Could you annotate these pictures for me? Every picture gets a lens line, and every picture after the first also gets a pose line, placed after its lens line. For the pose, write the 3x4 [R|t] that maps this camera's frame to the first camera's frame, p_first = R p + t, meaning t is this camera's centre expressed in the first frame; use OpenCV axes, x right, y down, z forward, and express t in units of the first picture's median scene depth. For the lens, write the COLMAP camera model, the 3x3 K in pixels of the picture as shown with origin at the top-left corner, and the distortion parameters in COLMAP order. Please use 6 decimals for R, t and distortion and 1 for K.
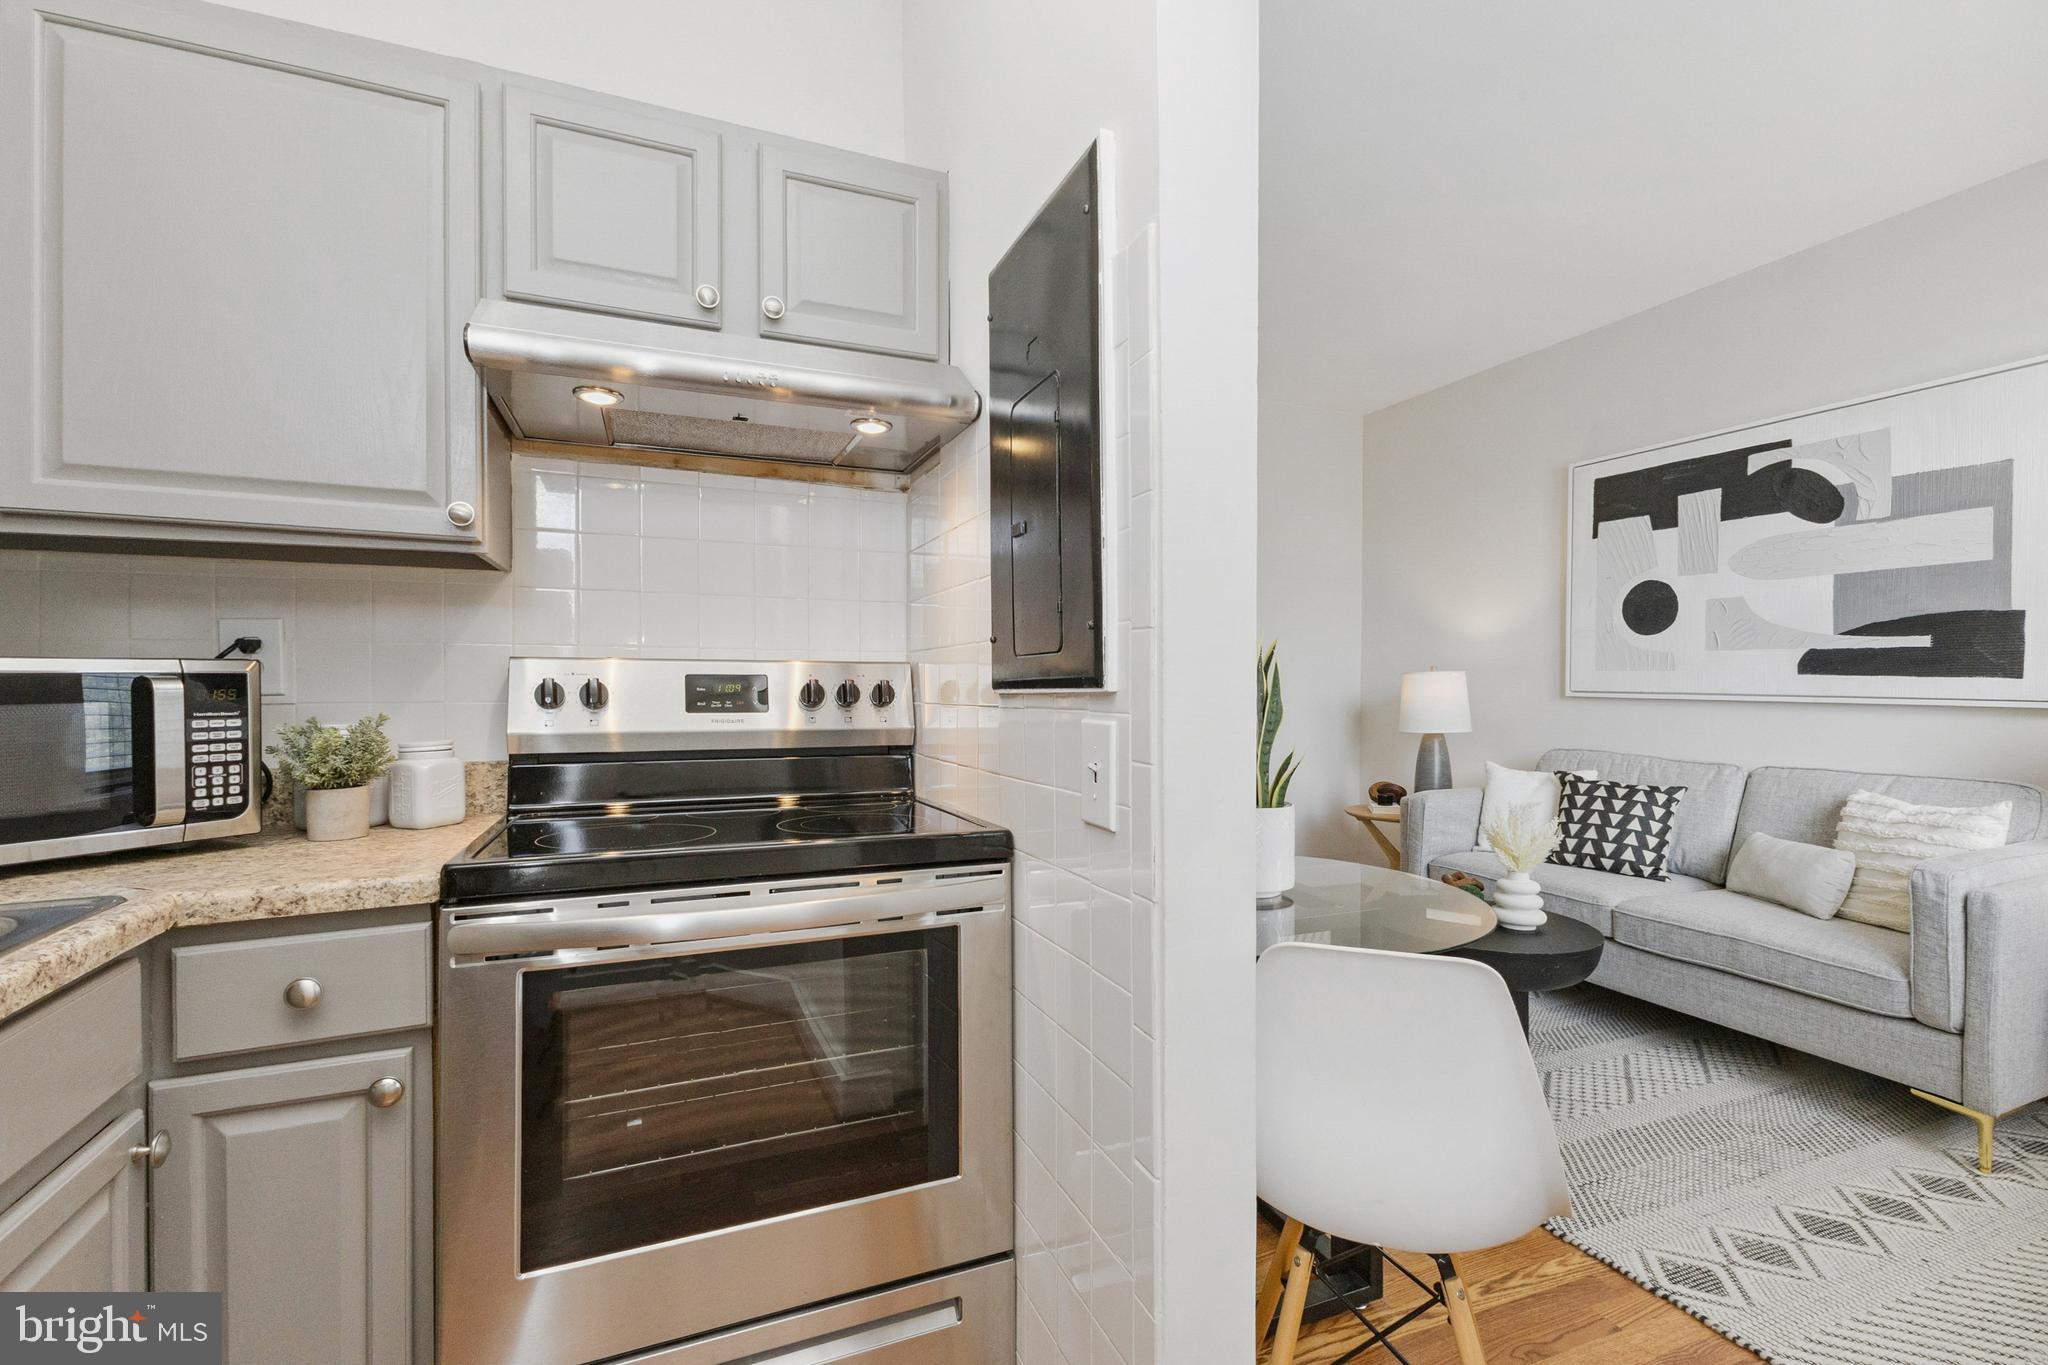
lens RADIAL K [[906.4, 0, 1024.0], [0, 906.4, 682.5], [0, 0, 1]] dist [0.013809, -0.000243]
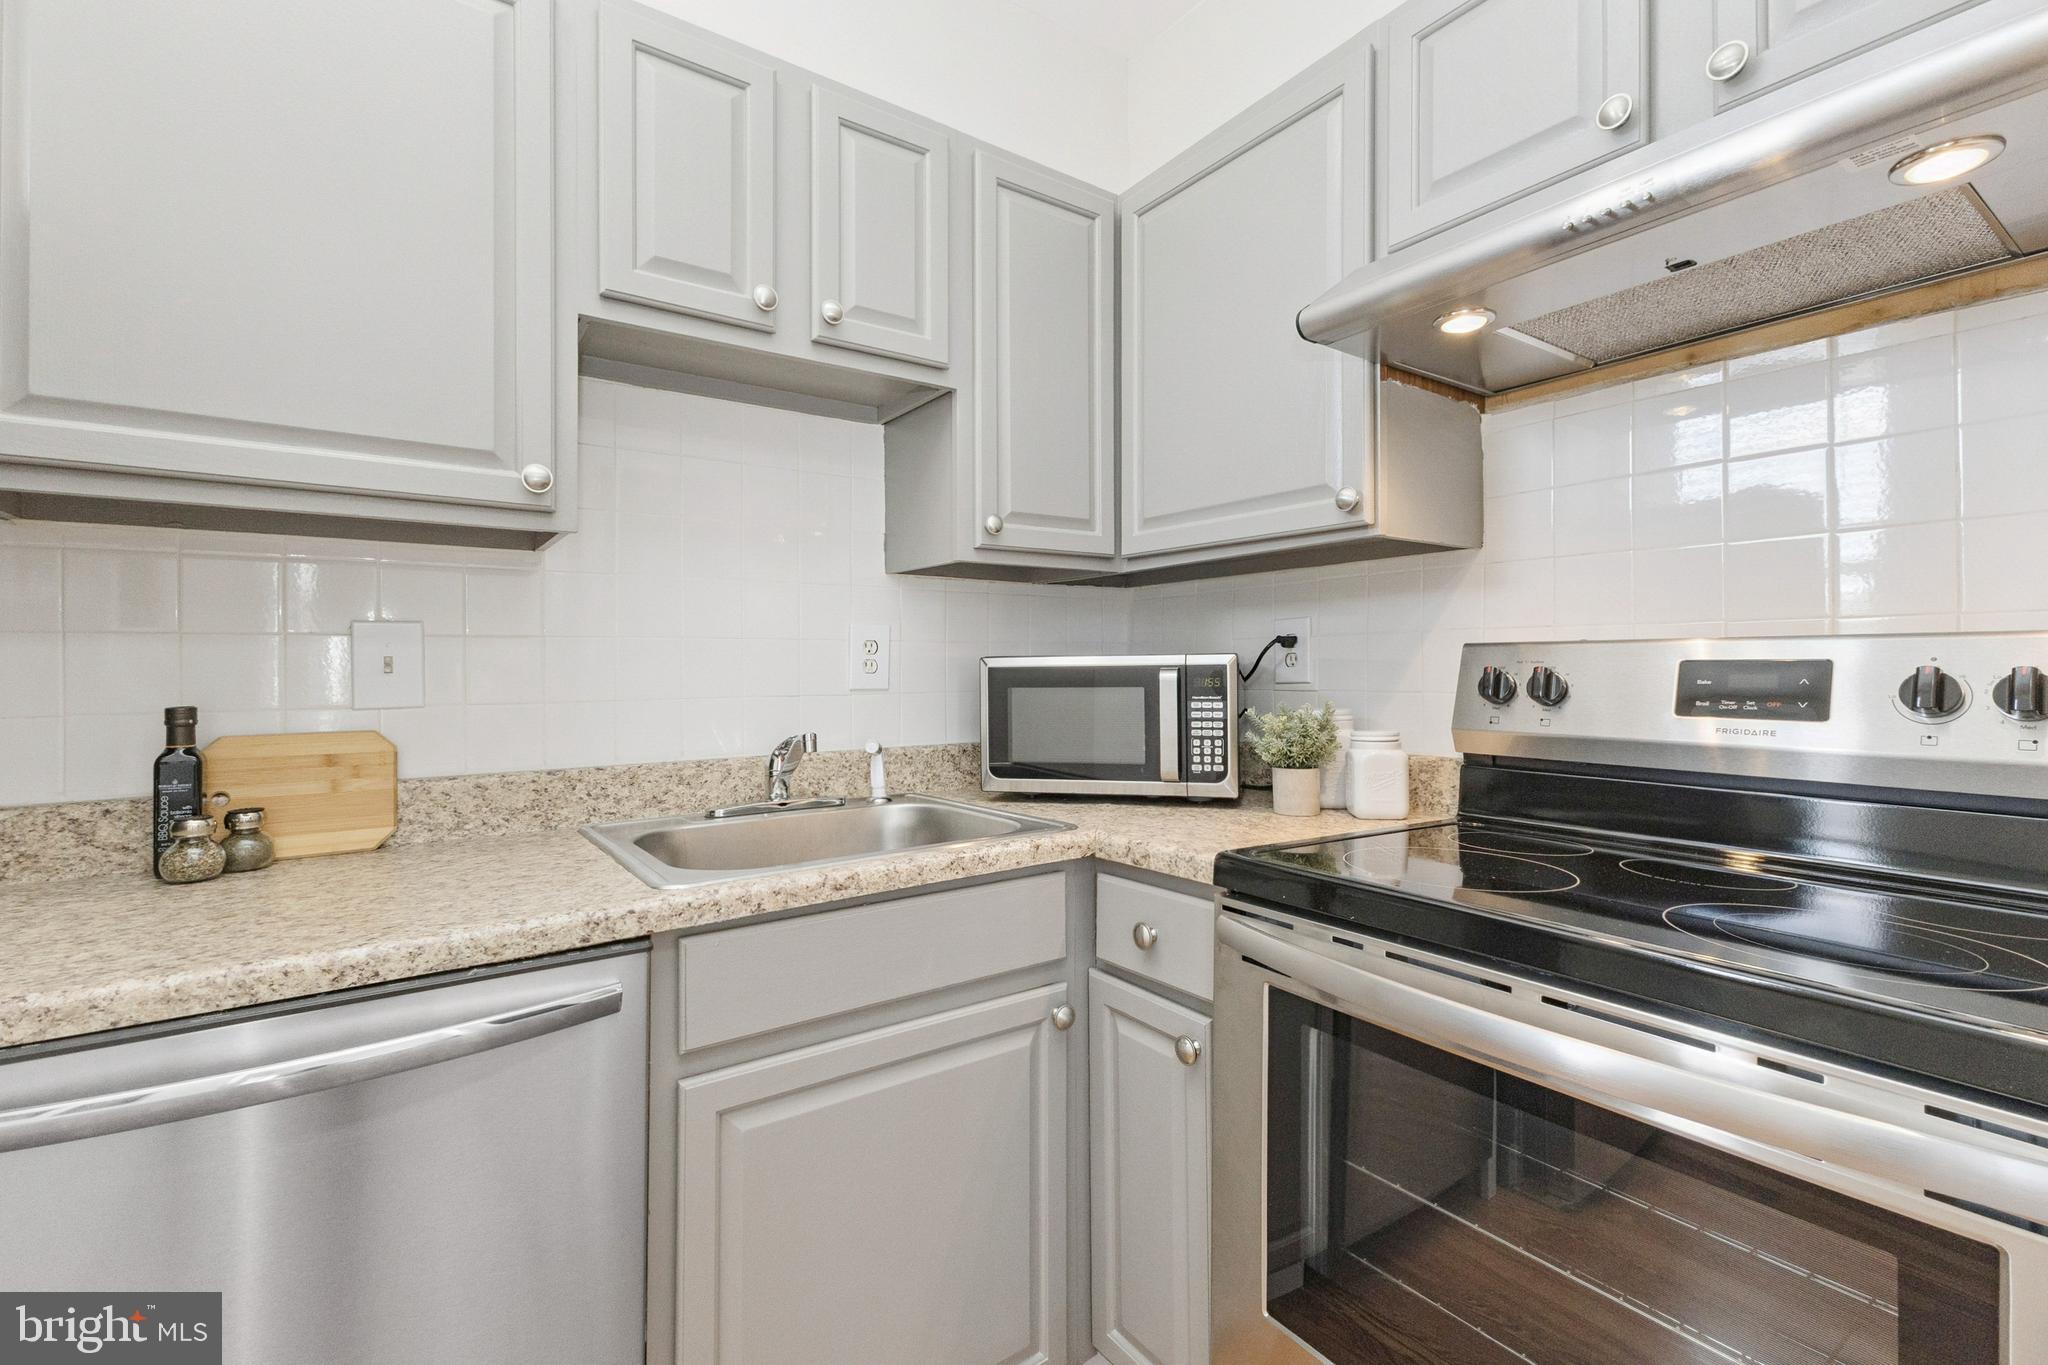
lens RADIAL K [[889.4, 0, 1023.3], [0, 889.4, 657.2], [0, 0, 1]] dist [0.015141, -0.004436]
pose [[0.222124, -0.016438, -0.974880, 0.226064], [0.001455, 0.999862, -0.016528, -0.000822], [0.975017, 0.002253, 0.222117, 0.442770]]
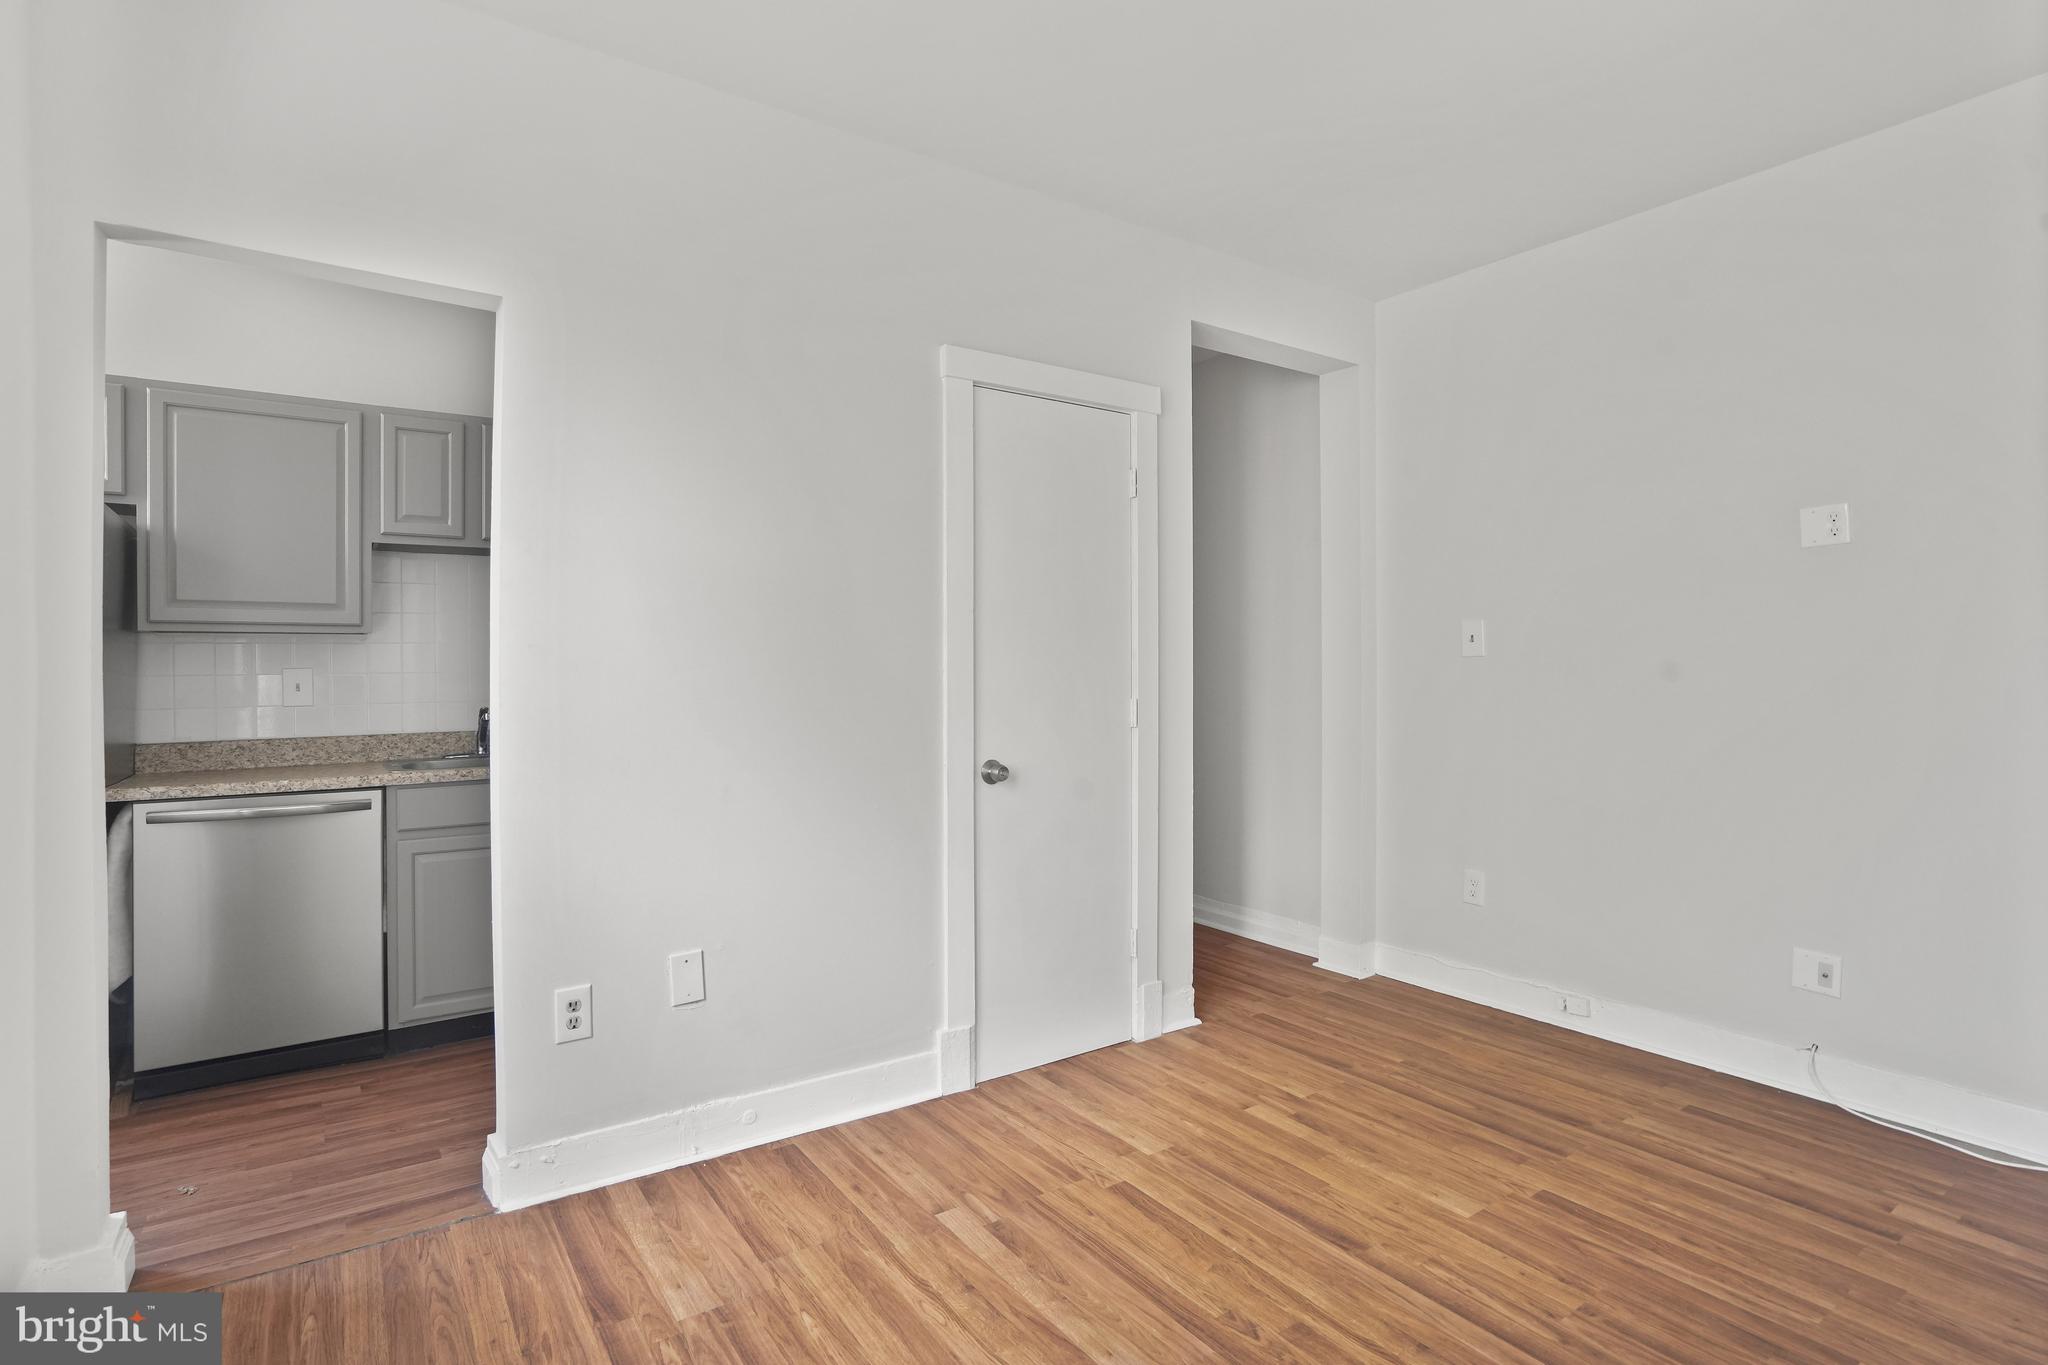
lens RADIAL K [[1010.7, 0, 1017.5], [0, 1010.7, 661.7], [0, 0, 1]] dist [-0.045611, 0.019309]
pose [[0.205410, -0.009420, -0.978631, 1.872930], [0.002498, 0.999955, -0.009101, -0.045111], [0.978673, -0.000576, 0.205425, 1.214643]]
